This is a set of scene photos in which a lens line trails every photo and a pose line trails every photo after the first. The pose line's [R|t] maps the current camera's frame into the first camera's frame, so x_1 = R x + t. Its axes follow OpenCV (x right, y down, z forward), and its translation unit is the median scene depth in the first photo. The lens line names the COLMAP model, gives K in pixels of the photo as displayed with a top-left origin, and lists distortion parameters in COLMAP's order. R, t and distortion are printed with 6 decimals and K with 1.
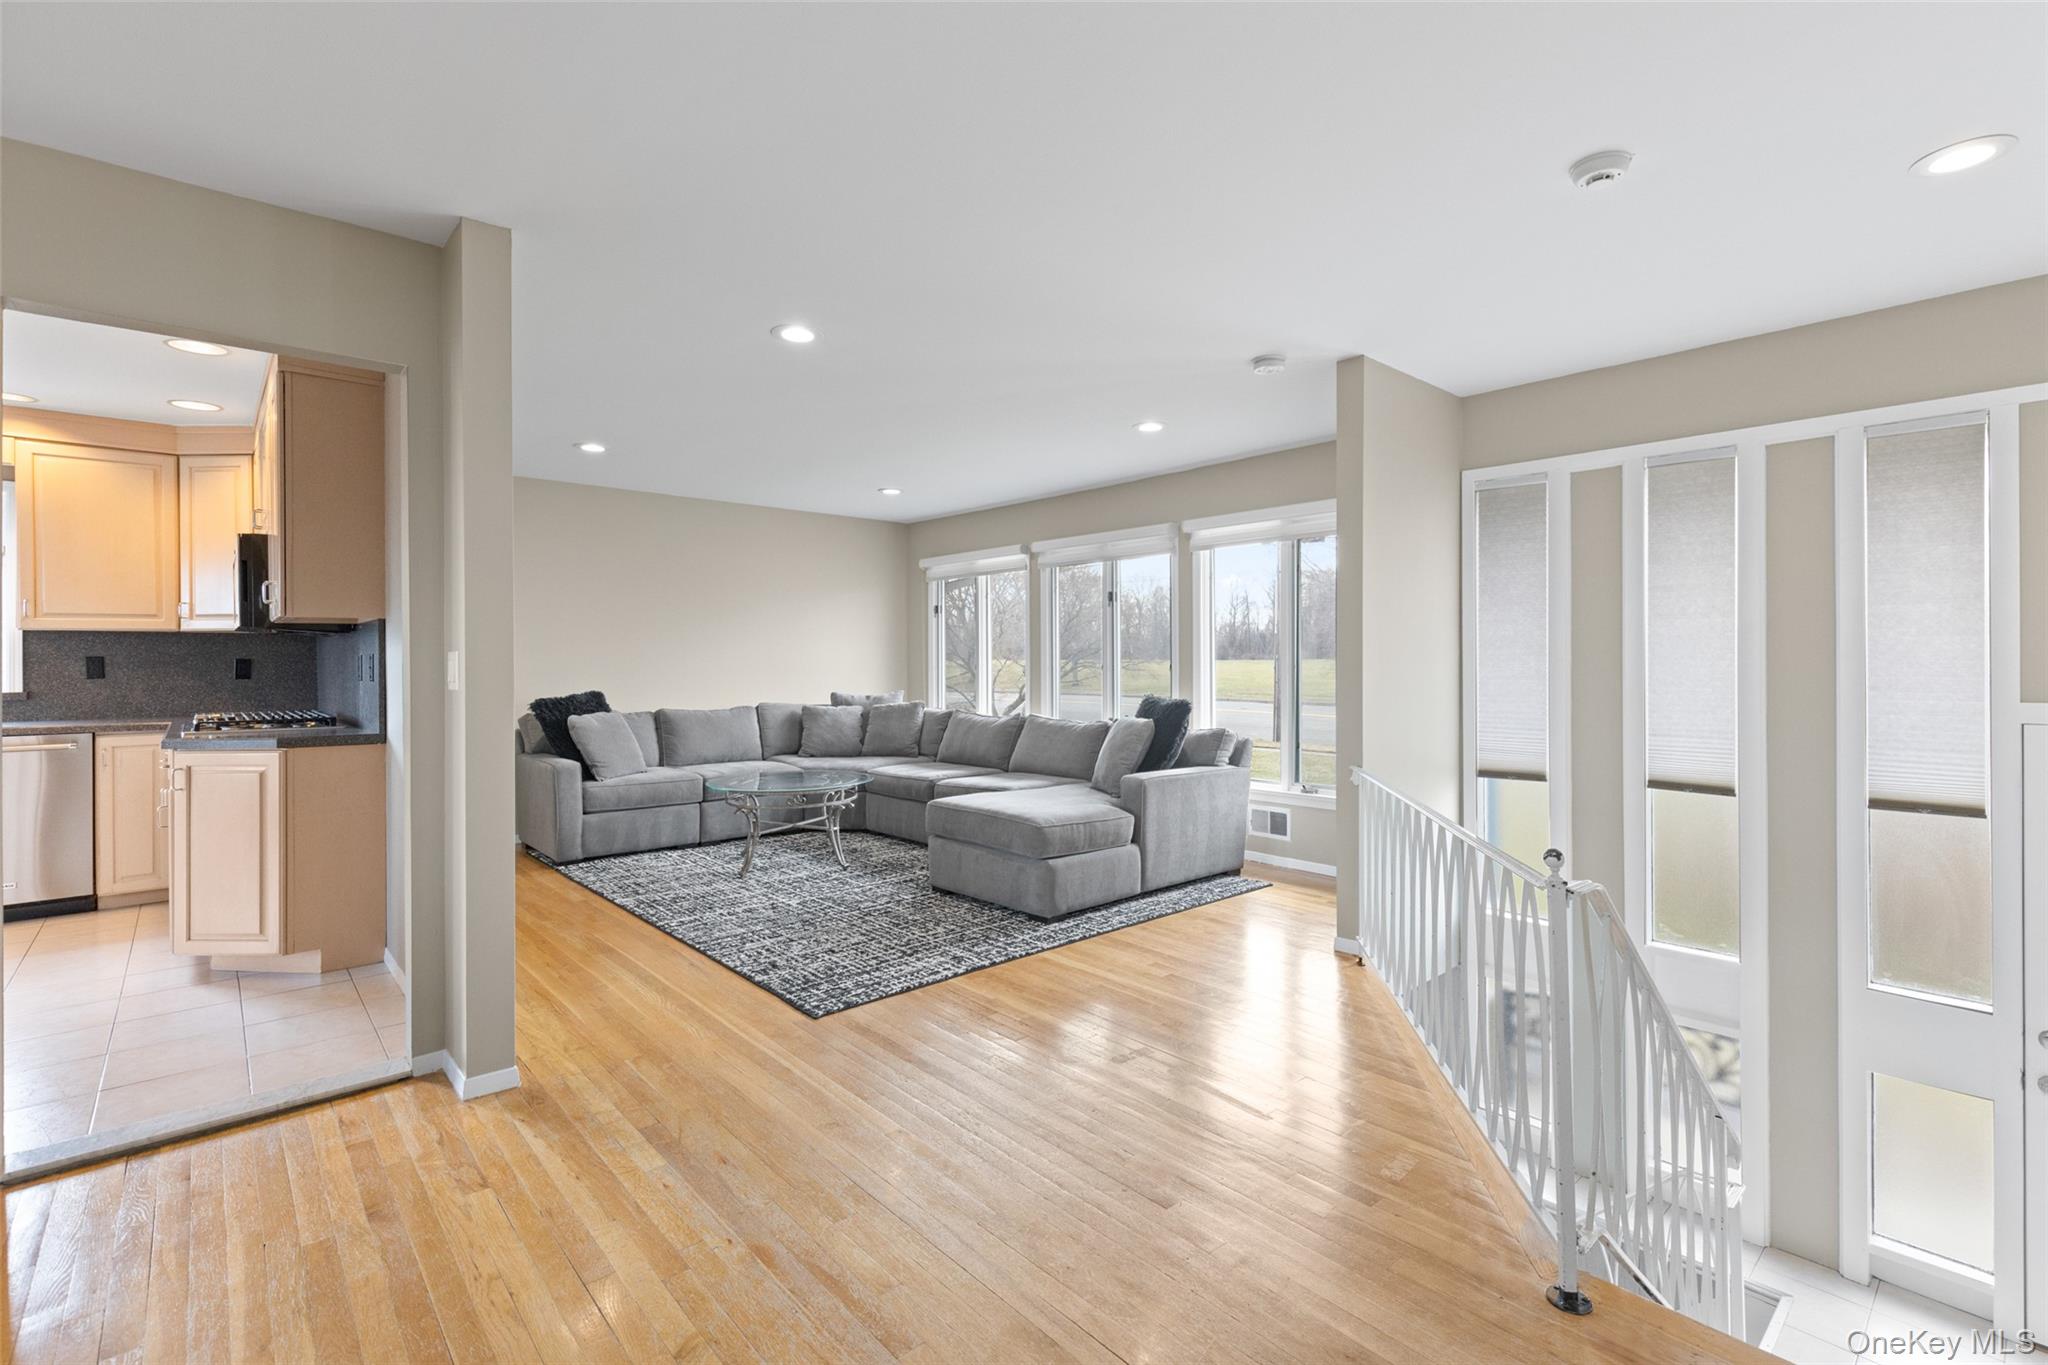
lens RADIAL K [[929.0, 0, 1029.4], [0, 929.0, 668.8], [0, 0, 1]] dist [-0.003281, -0.000522]
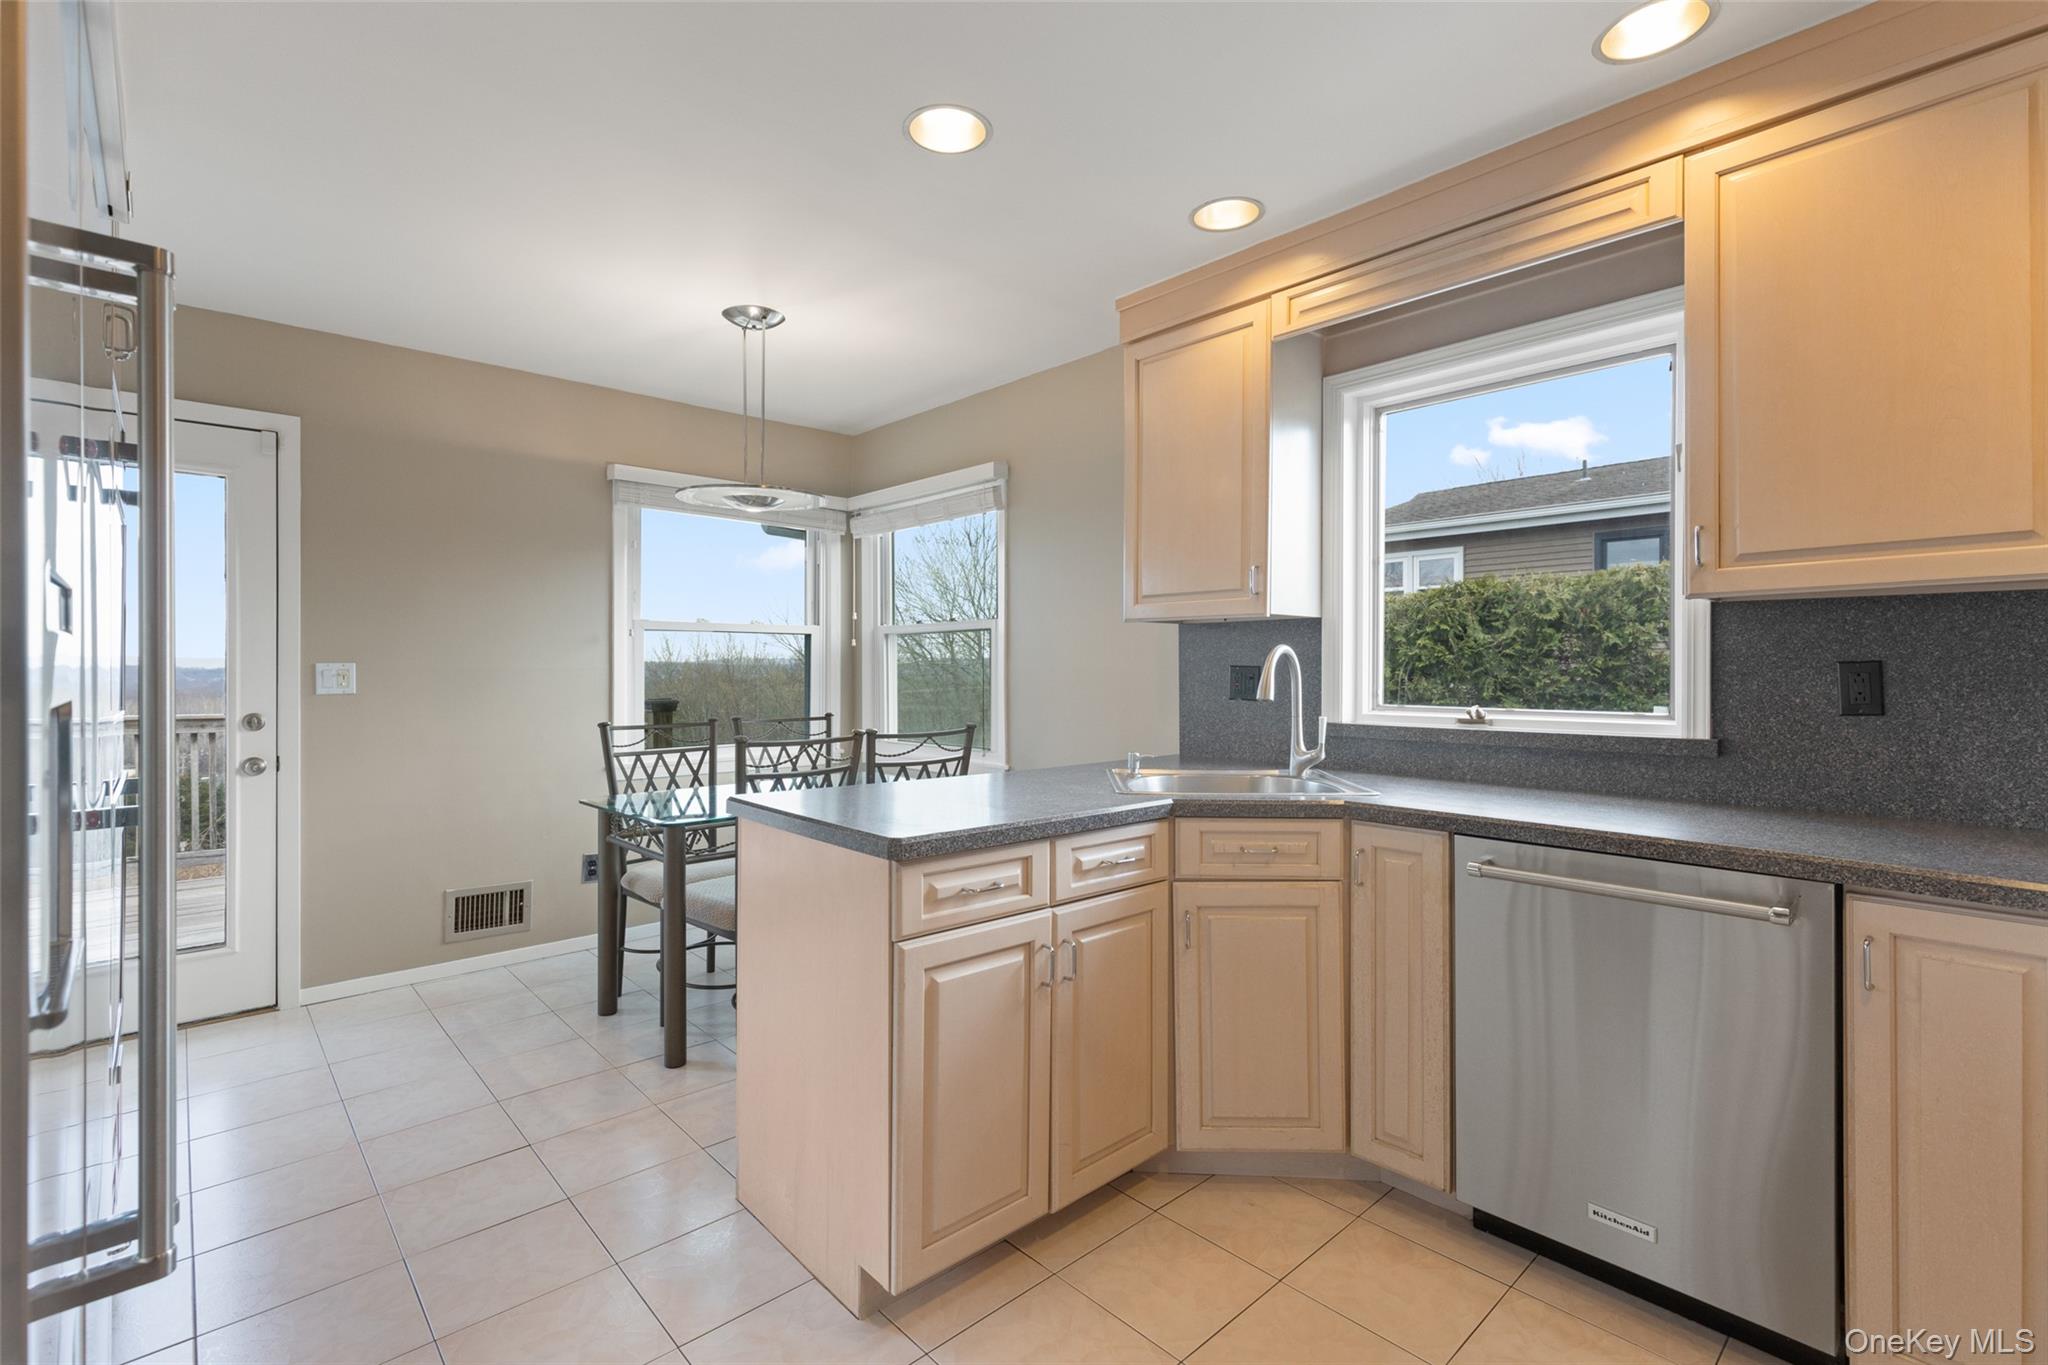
lens RADIAL K [[929.0, 0, 1029.9], [0, 929.0, 665.3], [0, 0, 1]] dist [-0.003281, -0.000522]
pose [[0.014713, 0.006897, -0.999868, -0.413866], [-0.004349, 0.999967, 0.006834, -0.008222], [0.999882, 0.004248, 0.014743, 0.426976]]
